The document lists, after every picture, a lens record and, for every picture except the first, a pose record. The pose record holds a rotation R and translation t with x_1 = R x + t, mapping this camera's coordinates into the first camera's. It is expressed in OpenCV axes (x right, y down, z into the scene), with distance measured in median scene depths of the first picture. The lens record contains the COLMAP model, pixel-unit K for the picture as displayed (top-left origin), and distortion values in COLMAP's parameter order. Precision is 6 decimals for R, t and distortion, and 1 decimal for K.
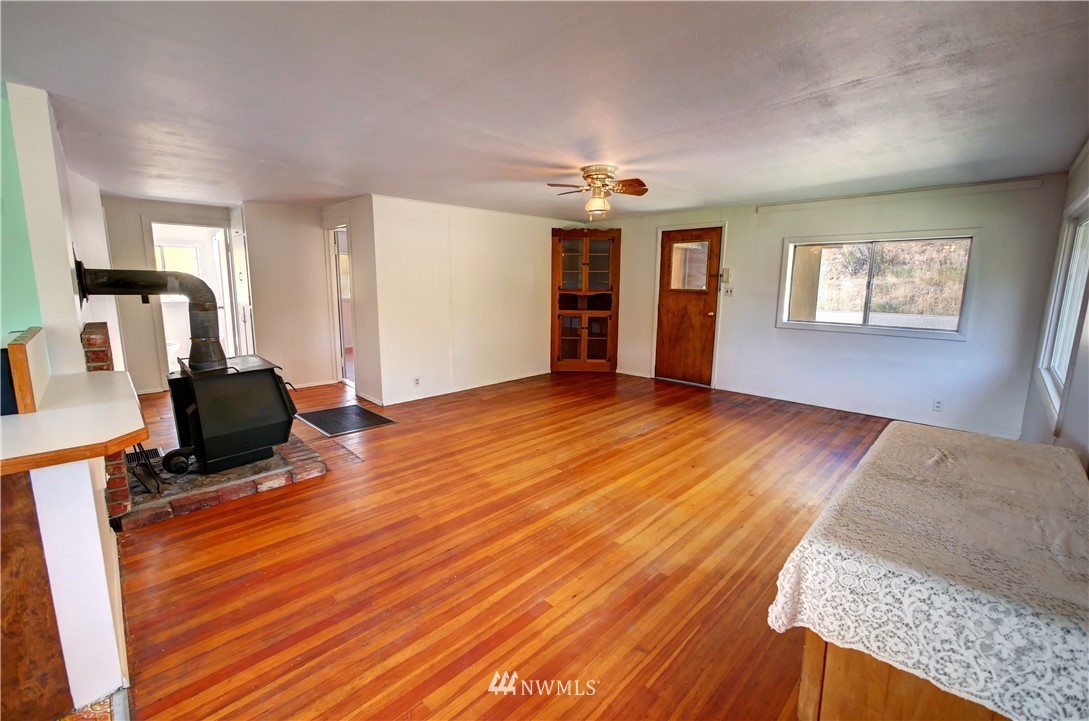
lens RADIAL K [[451.0, 0, 546.8], [0, 451.0, 360.1], [0, 0, 1]] dist [-0.009299, 0.000447]
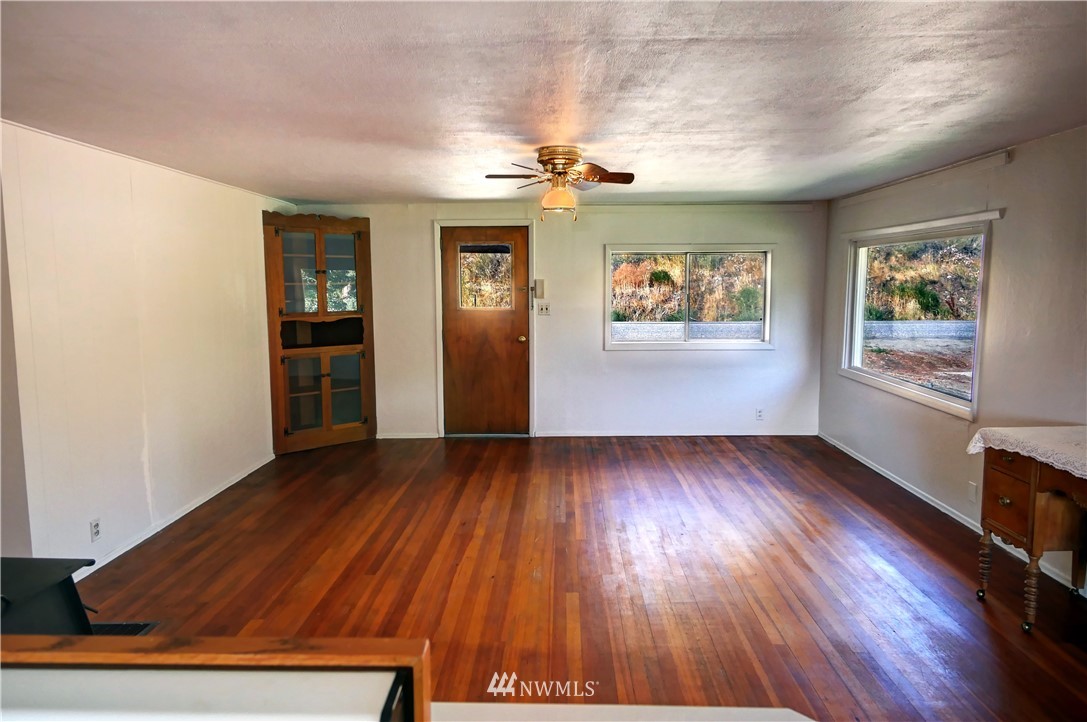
lens RADIAL K [[669.5, 0, 545.3], [0, 669.5, 355.0], [0, 0, 1]] dist [-0.000832, 0.002195]
pose [[0.724072, -0.083393, 0.684665, -0.366602], [0.129749, 0.991410, -0.016463, -0.051731], [-0.677411, 0.100755, 0.728672, 0.156703]]
